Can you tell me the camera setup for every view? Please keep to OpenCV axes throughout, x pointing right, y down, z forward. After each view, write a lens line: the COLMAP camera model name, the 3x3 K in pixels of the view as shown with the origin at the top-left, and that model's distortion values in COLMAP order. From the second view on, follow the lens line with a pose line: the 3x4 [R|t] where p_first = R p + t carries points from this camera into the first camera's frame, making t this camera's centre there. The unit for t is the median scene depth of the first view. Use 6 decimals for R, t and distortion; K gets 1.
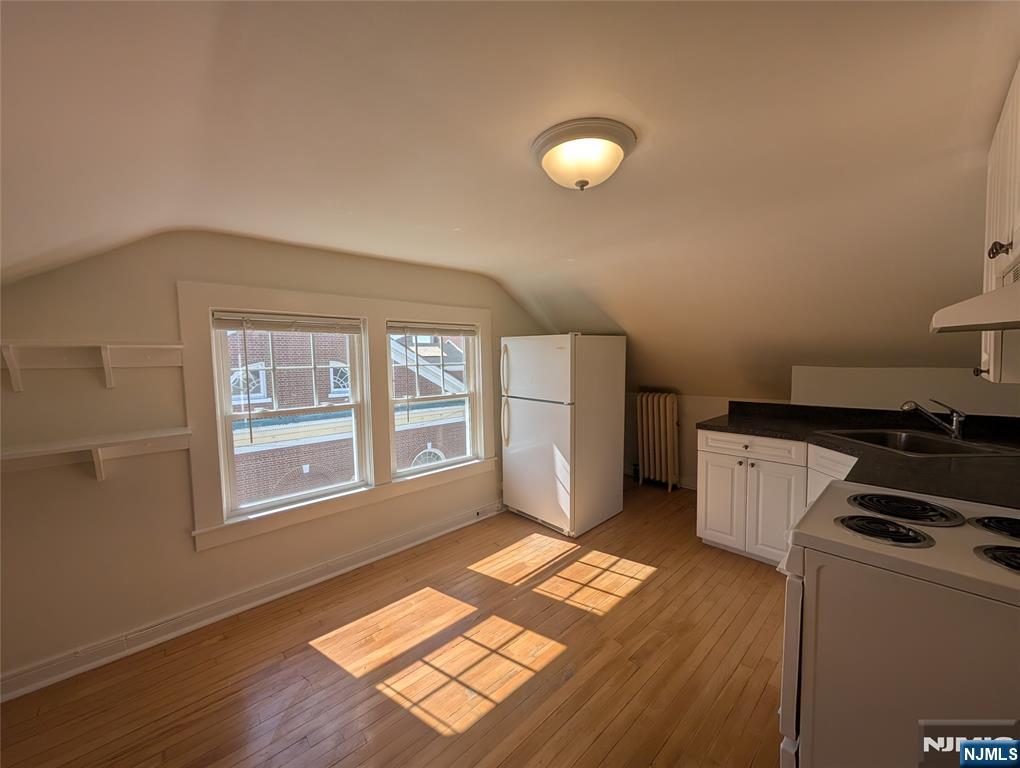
lens RADIAL K [[385.2, 0, 513.0], [0, 385.2, 386.3], [0, 0, 1]] dist [0.001154, -0.000220]
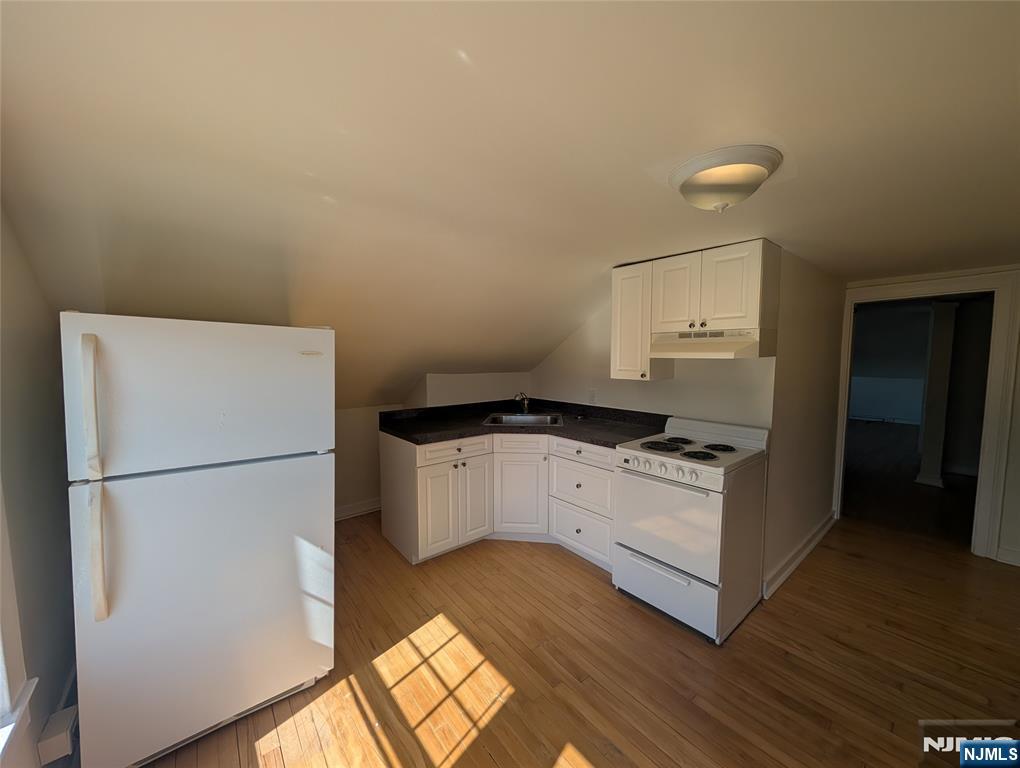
lens RADIAL K [[385.2, 0, 513.0], [0, 385.2, 386.3], [0, 0, 1]] dist [0.001154, -0.000220]
pose [[0.049163, -0.060917, 0.996931, -0.433382], [0.066066, 0.996151, 0.057611, -0.069461], [-0.996603, 0.063031, 0.052998, 0.740950]]
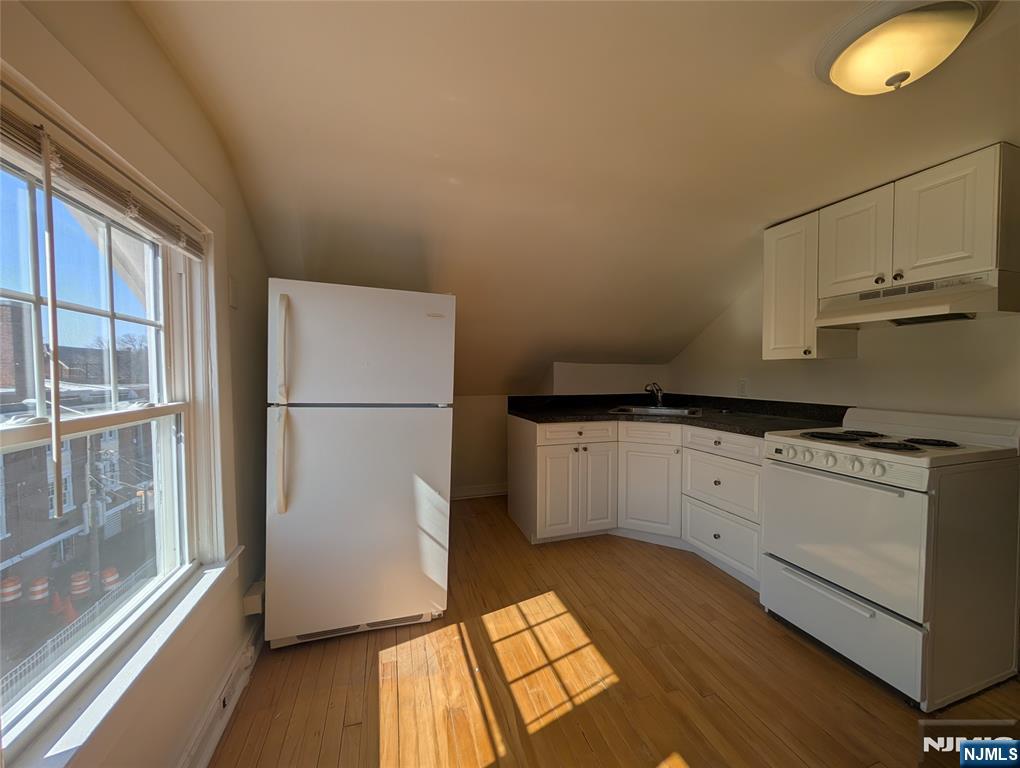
lens RADIAL K [[385.2, 0, 513.0], [0, 385.2, 386.3], [0, 0, 1]] dist [0.001154, -0.000220]
pose [[0.414992, -0.012021, 0.909745, -0.411800], [0.054566, 0.998442, -0.011698, 0.029866], [-0.908187, 0.054496, 0.415002, 0.684311]]
